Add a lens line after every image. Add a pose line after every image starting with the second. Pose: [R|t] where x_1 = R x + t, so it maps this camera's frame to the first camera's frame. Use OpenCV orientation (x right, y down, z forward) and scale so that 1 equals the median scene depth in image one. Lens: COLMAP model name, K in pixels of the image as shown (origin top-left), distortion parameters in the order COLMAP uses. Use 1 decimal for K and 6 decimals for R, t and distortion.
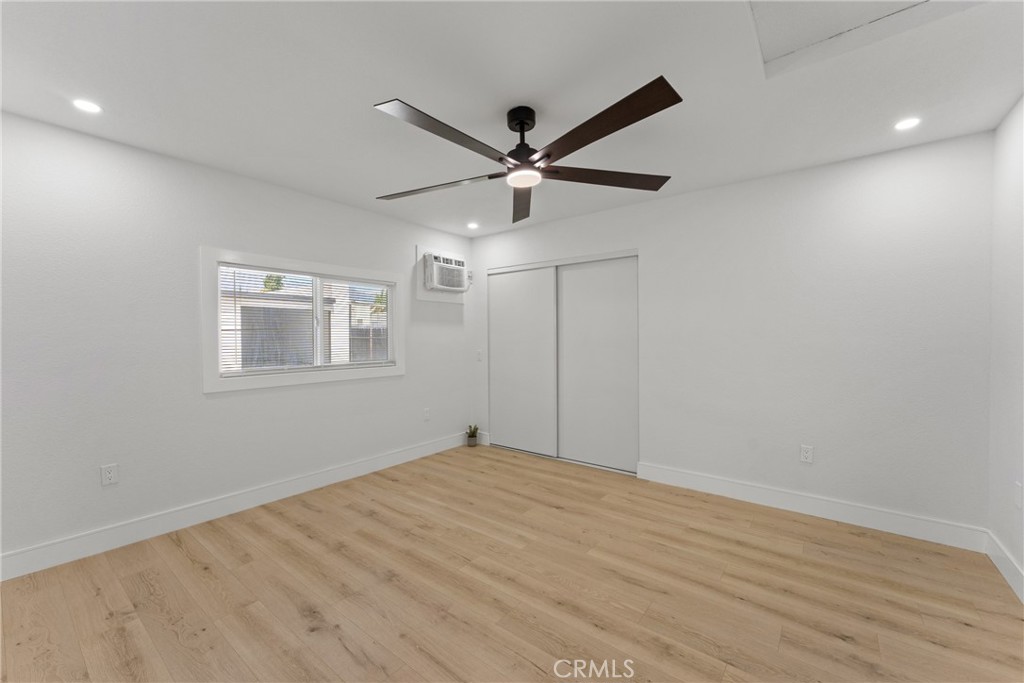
lens RADIAL K [[412.1, 0, 511.9], [0, 412.1, 338.6], [0, 0, 1]] dist [0.008397, 0.000045]
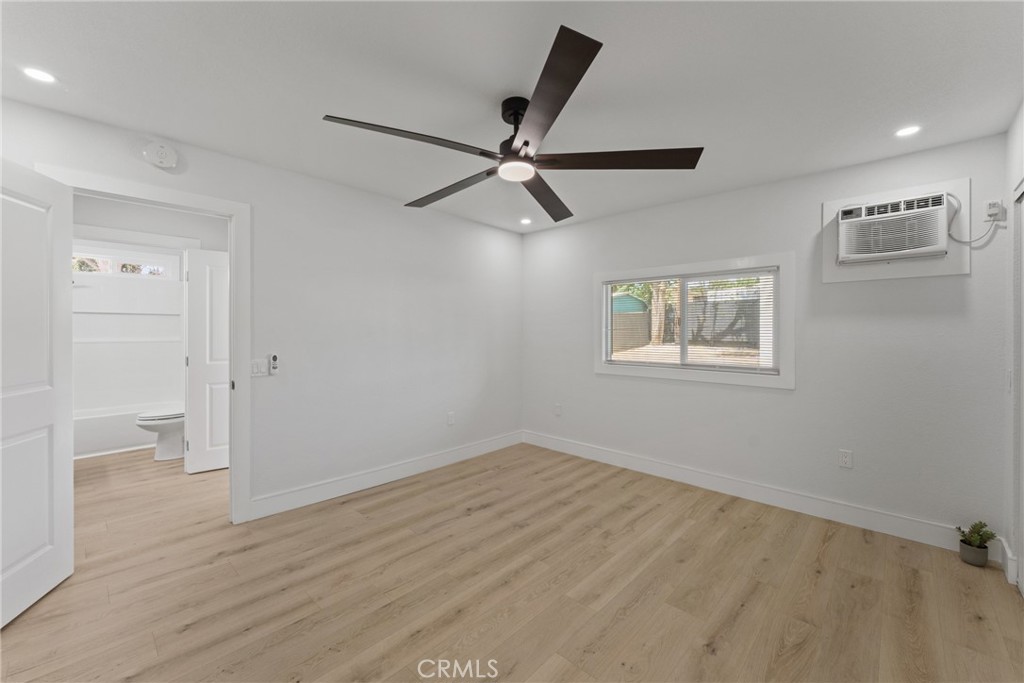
lens RADIAL K [[412.1, 0, 511.9], [0, 412.1, 333.8], [0, 0, 1]] dist [0.008397, 0.000045]
pose [[-0.092115, 0.009446, -0.995704, 0.735742], [-0.007056, 0.999924, 0.010138, -0.021503], [0.995723, 0.007960, -0.092042, 0.825318]]
